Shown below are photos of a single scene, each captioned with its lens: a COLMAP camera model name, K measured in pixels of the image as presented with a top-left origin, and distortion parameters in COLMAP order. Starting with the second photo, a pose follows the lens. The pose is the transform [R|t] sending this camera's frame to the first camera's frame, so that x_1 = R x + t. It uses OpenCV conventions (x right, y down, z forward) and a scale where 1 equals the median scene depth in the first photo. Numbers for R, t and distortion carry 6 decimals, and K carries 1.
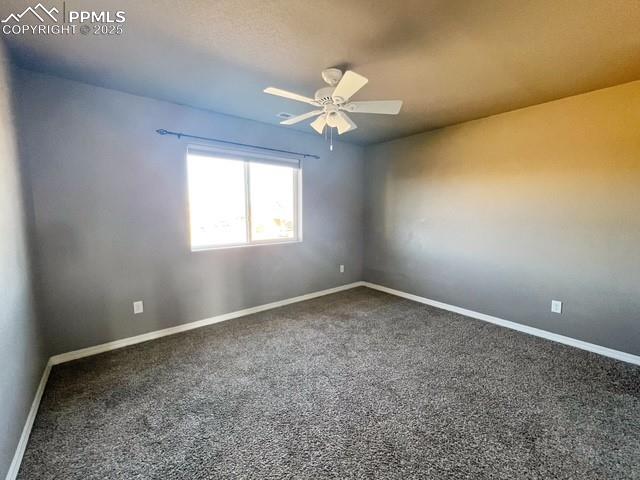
lens RADIAL K [[268.6, 0, 320.0], [0, 268.6, 240.0], [0, 0, 1]] dist [0.034869, 0.000055]
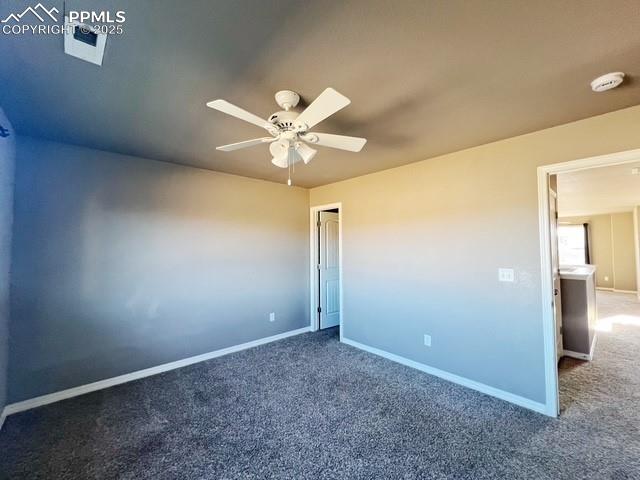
lens RADIAL K [[268.6, 0, 320.0], [0, 268.6, 240.0], [0, 0, 1]] dist [0.034869, 0.000055]
pose [[-0.035723, 0.026314, 0.999015, -0.594972], [0.116231, 0.992979, -0.021999, -0.104127], [-0.992580, 0.115330, -0.038531, 0.731910]]
